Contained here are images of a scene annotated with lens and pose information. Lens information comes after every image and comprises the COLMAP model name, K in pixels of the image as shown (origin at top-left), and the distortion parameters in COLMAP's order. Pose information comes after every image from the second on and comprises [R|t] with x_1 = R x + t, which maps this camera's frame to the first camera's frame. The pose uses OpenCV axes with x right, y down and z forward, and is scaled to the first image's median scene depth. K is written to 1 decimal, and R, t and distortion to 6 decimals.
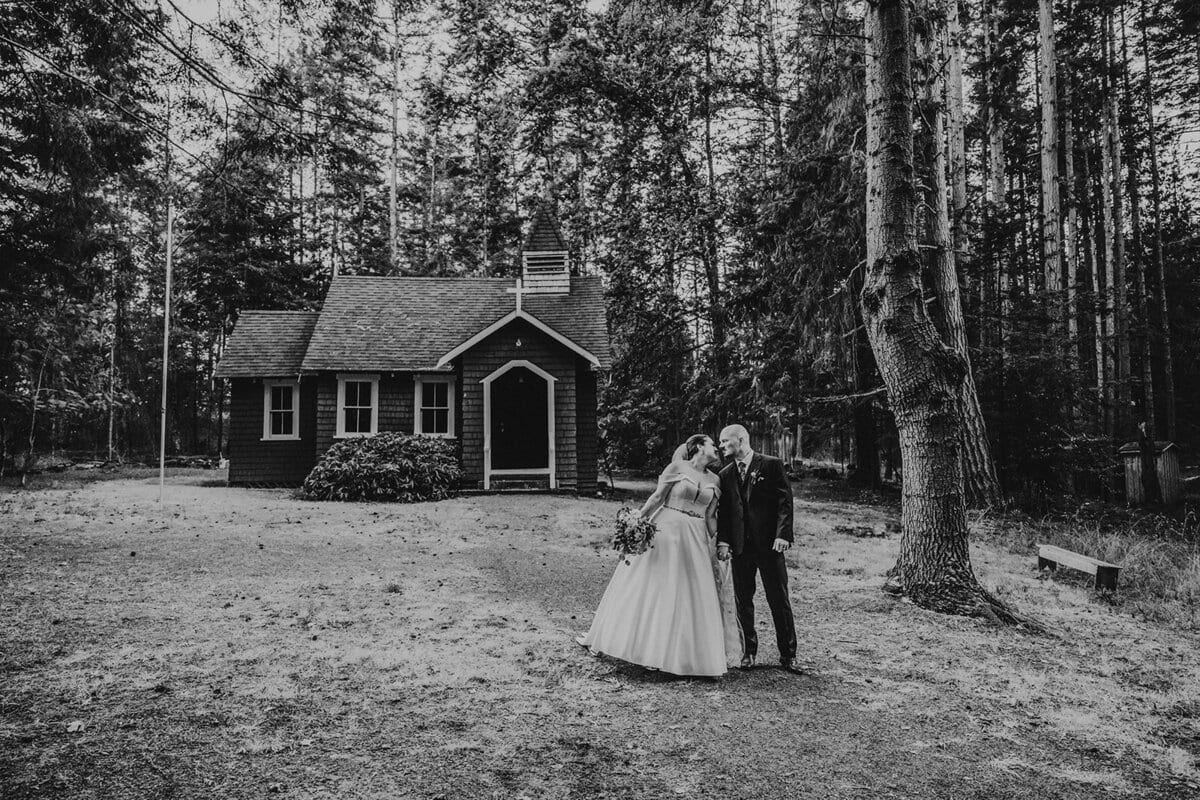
lens RADIAL K [[871.7, 0, 600.0], [0, 871.7, 400.0], [0, 0, 1]] dist [-0.001448, -0.005032]
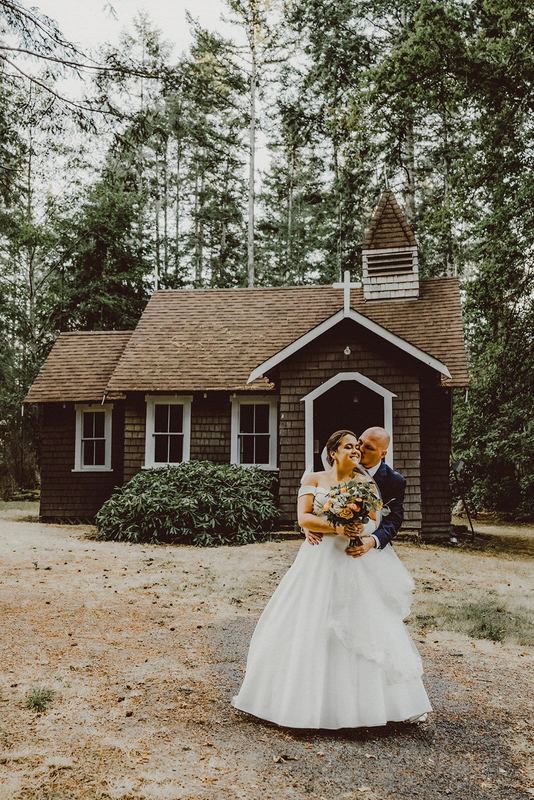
lens RADIAL K [[857.6, 0, 266.9], [0, 857.6, 438.8], [0, 0, 1]] dist [-0.001927, -0.016793]
pose [[0.971417, -0.002169, -0.237369, 0.019005], [0.001078, 0.999988, -0.004728, 0.016626], [0.237376, 0.004337, 0.971408, 0.182716]]
